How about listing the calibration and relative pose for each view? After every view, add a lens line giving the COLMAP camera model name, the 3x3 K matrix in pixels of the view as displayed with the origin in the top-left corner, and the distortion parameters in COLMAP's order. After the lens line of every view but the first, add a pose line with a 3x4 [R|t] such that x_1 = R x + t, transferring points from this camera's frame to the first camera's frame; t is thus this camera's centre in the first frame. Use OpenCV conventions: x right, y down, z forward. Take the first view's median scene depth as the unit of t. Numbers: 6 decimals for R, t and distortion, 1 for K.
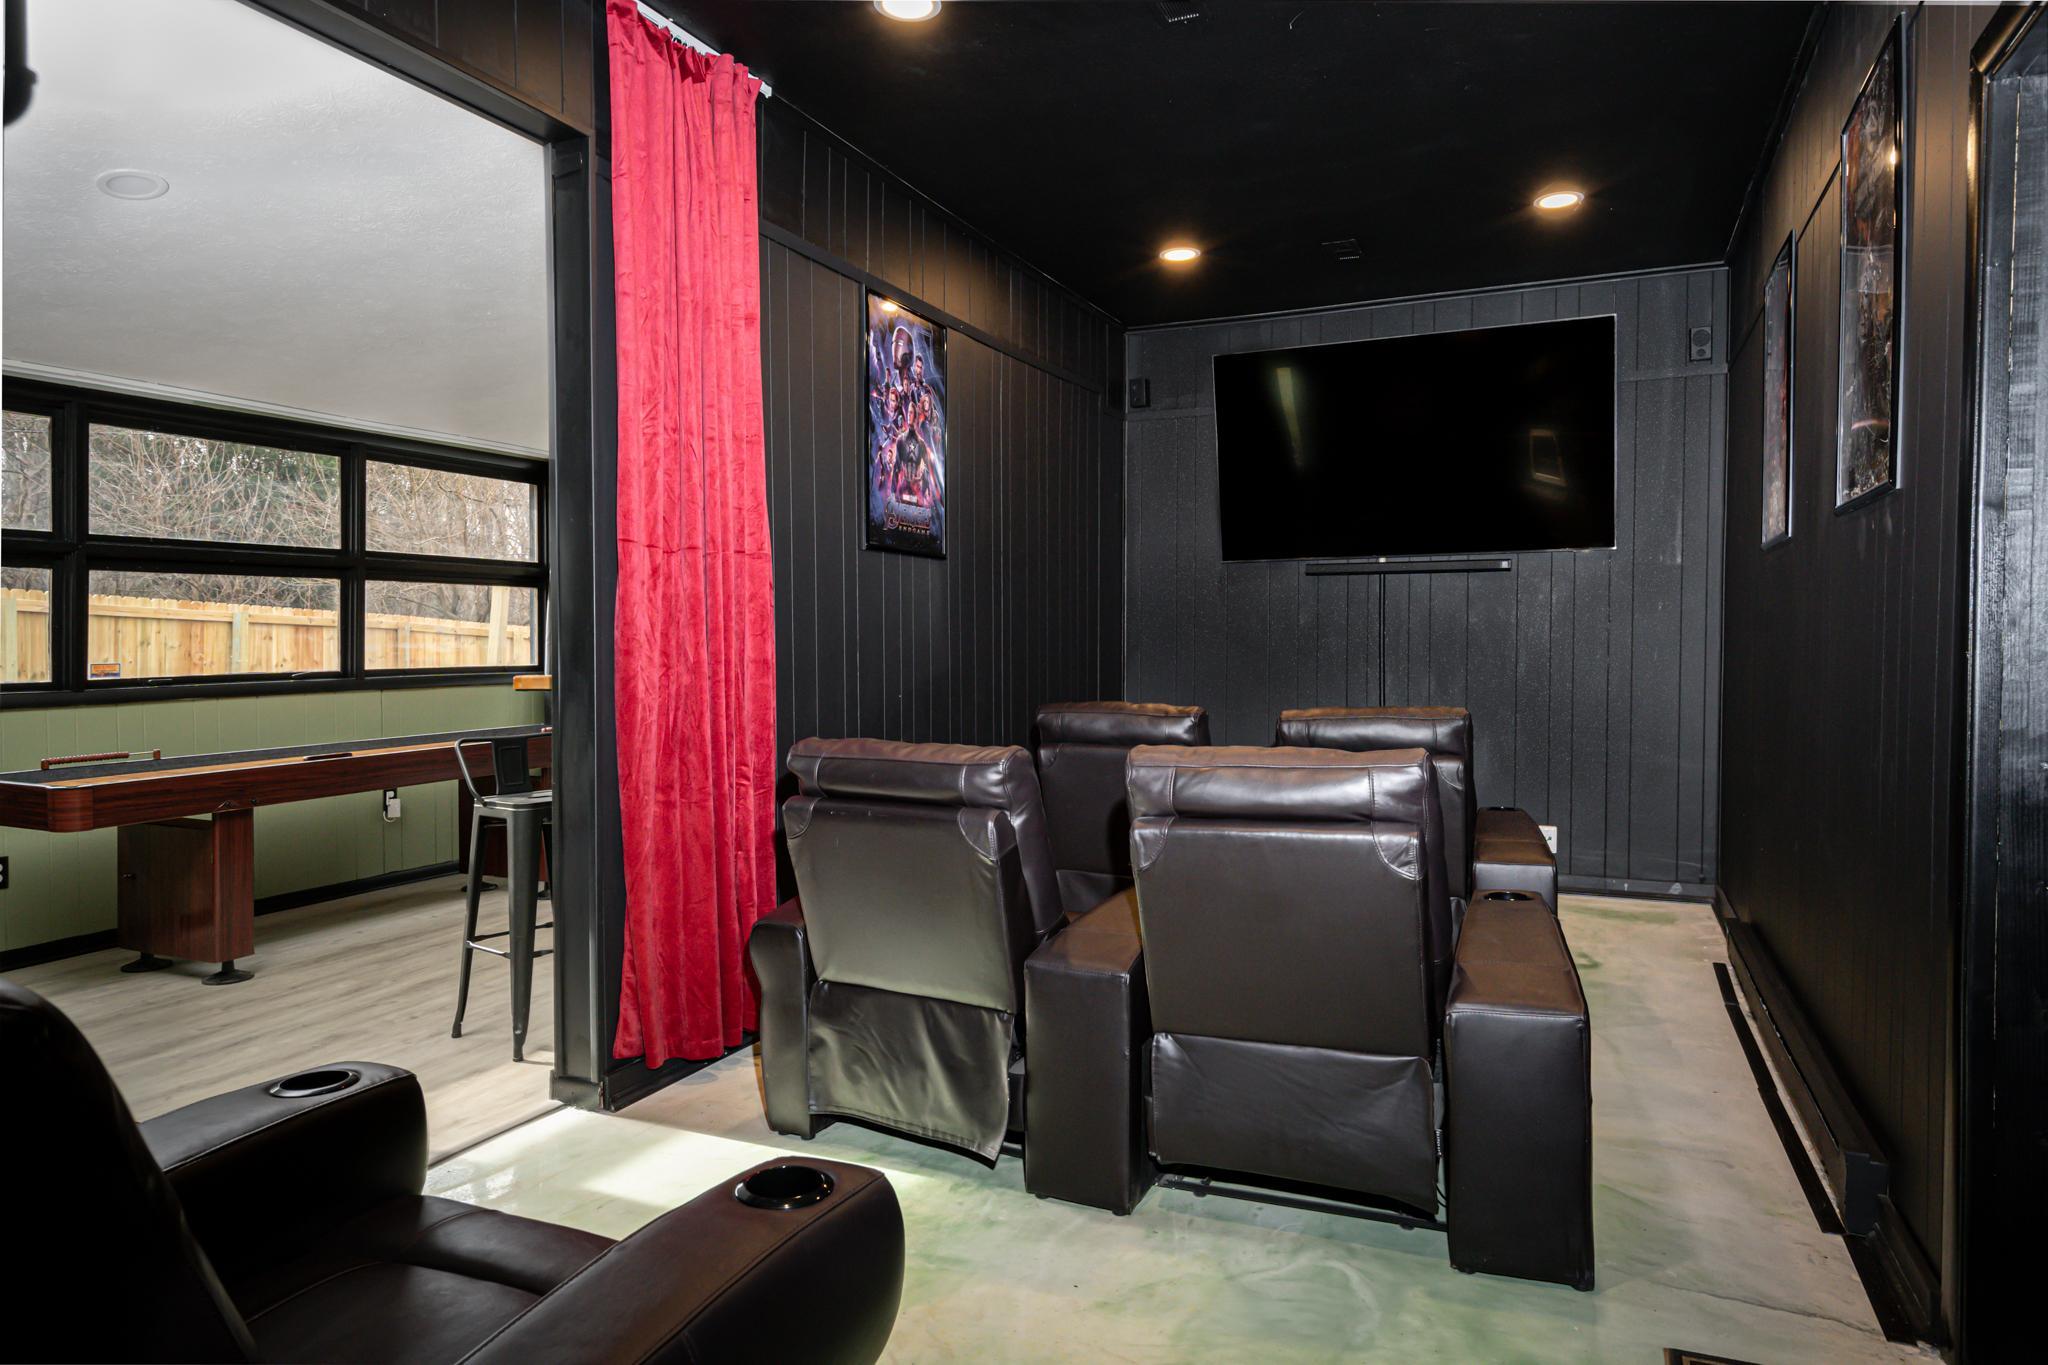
lens RADIAL K [[1253.0, 0, 1024.0], [0, 1253.0, 682.5], [0, 0, 1]] dist [0.002479, -0.001727]
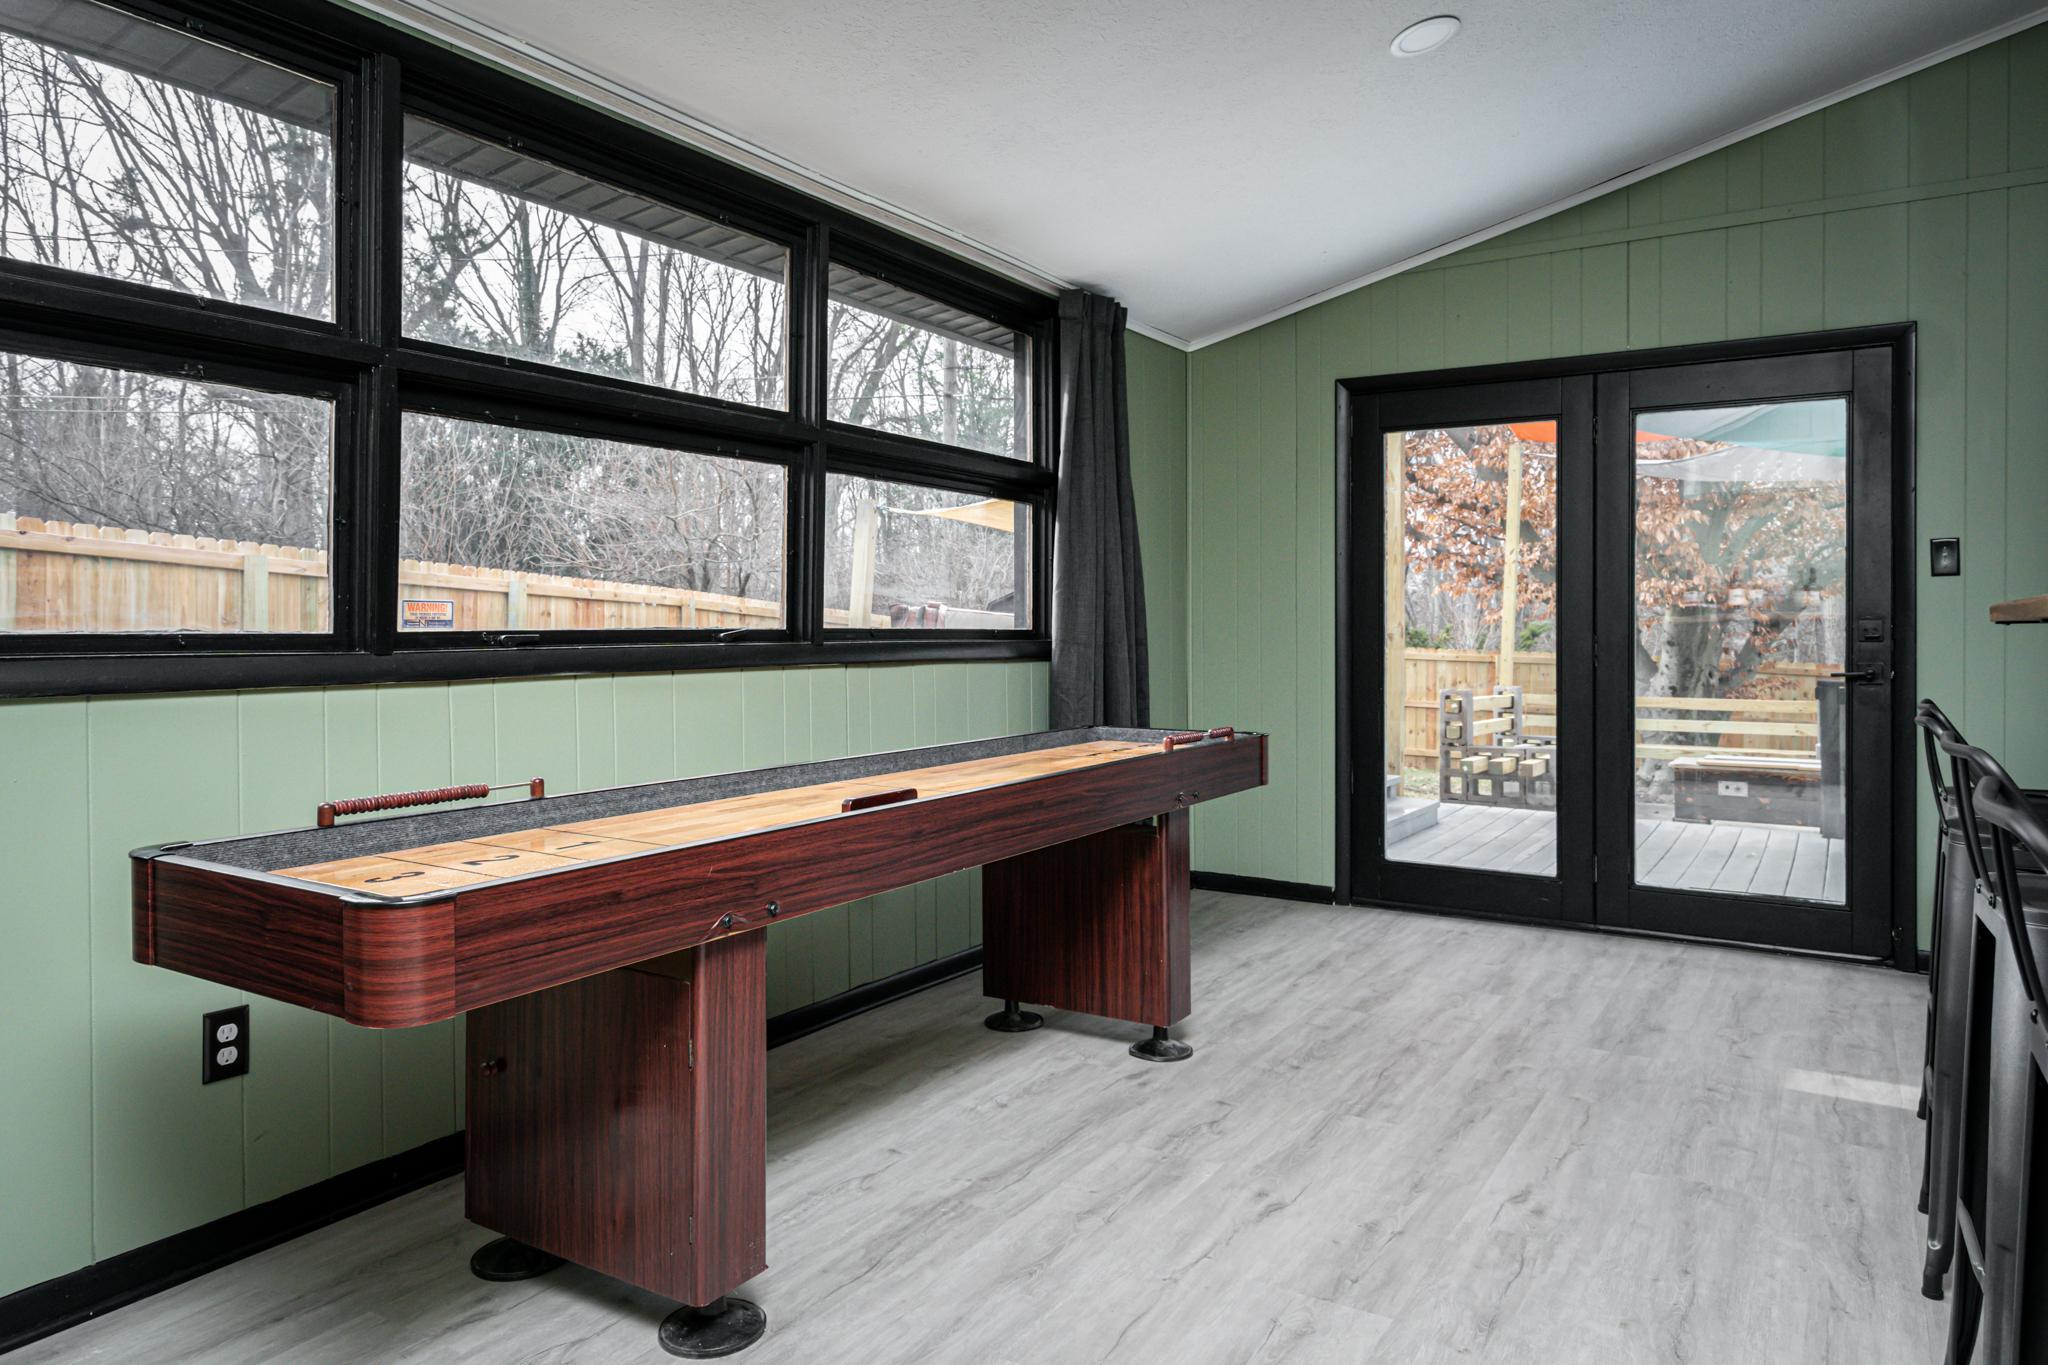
lens RADIAL K [[1312.2, 0, 1024.0], [0, 1312.2, 682.5], [0, 0, 1]] dist [0.004299, 0.001696]
pose [[0.987740, 0.007692, -0.155915, -0.427121], [-0.007402, 0.999970, 0.002442, 0.015522], [0.155929, -0.001258, 0.987767, 0.533233]]
